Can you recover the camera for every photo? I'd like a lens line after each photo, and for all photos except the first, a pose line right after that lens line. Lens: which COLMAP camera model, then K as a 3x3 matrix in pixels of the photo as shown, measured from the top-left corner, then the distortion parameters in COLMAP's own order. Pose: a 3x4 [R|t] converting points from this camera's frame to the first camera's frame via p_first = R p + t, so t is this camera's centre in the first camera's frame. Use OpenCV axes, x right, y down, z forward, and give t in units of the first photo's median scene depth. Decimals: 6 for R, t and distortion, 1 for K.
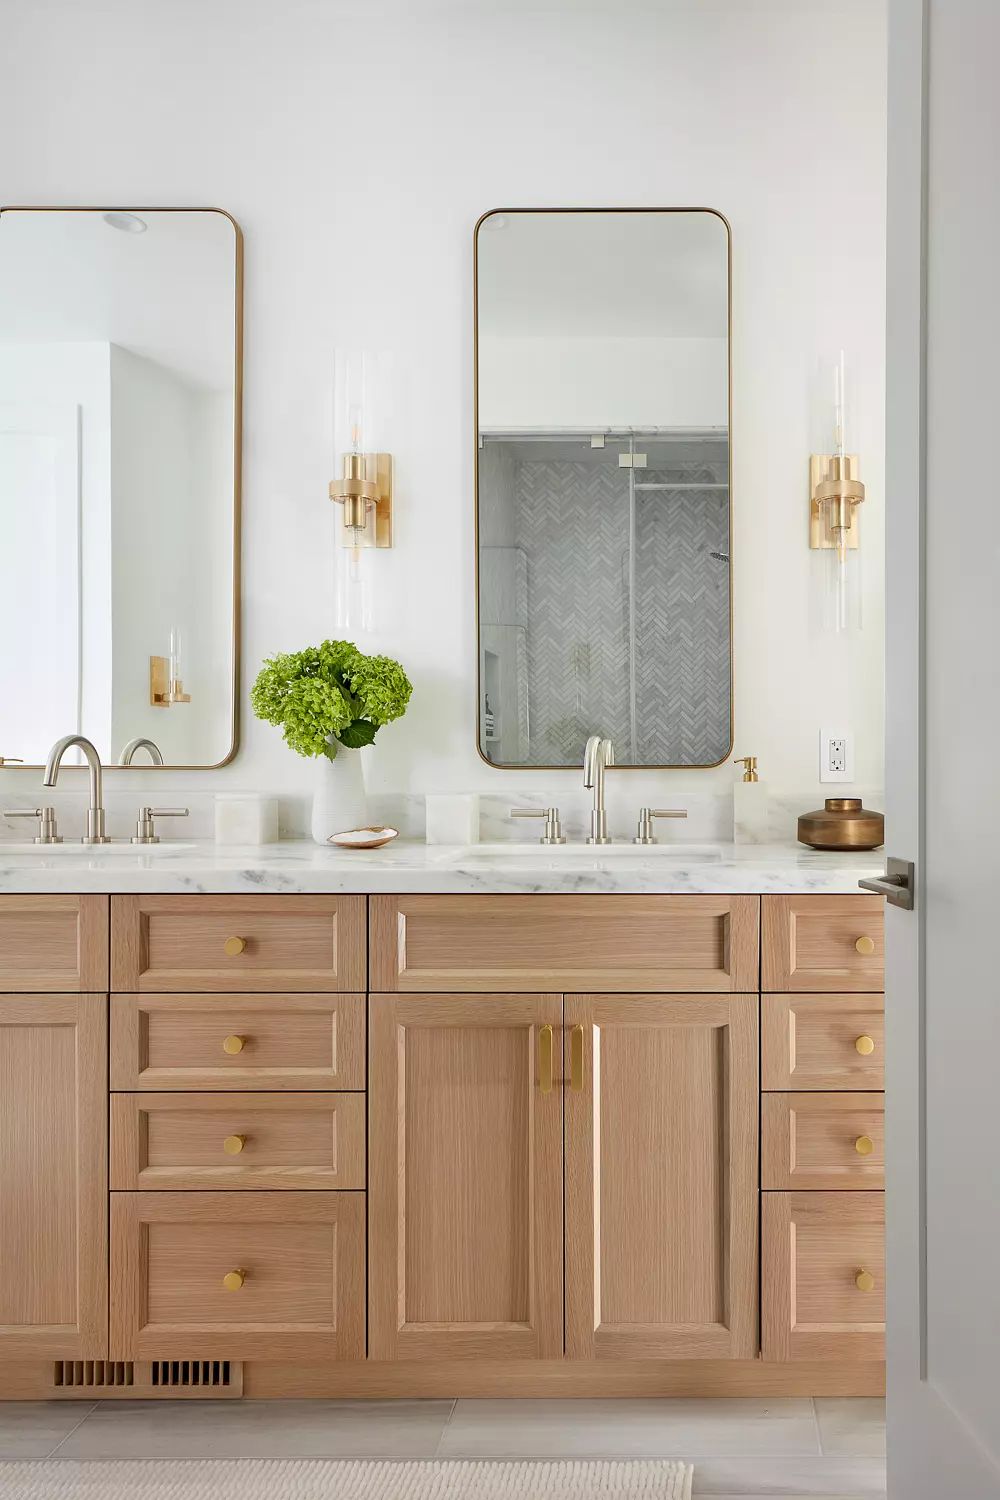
lens RADIAL K [[1006.7, 0, 500.0], [0, 1006.7, 750.0], [0, 0, 1]] dist [0.034367, -0.001065]
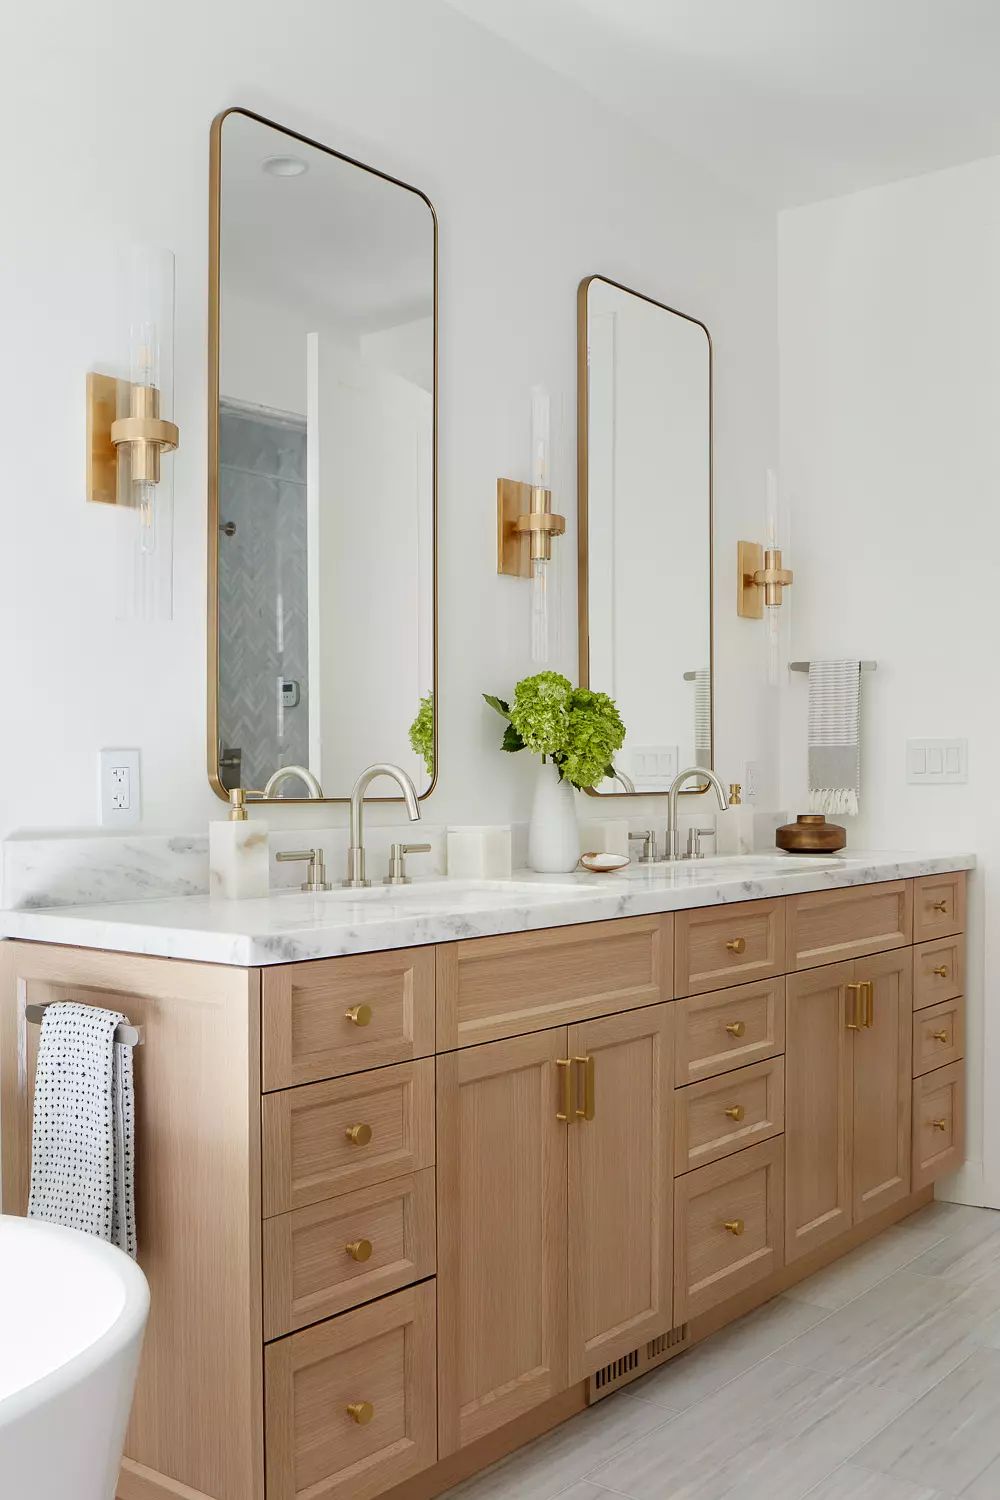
lens RADIAL K [[1381.8, 0, 519.8], [0, 1381.8, 829.5], [0, 0, 1]] dist [0.056433, 0.003093]
pose [[0.626957, -0.032653, 0.778369, -1.545688], [0.005809, 0.999289, 0.037242, -0.002081], [-0.779032, -0.018827, 0.626701, 0.180819]]
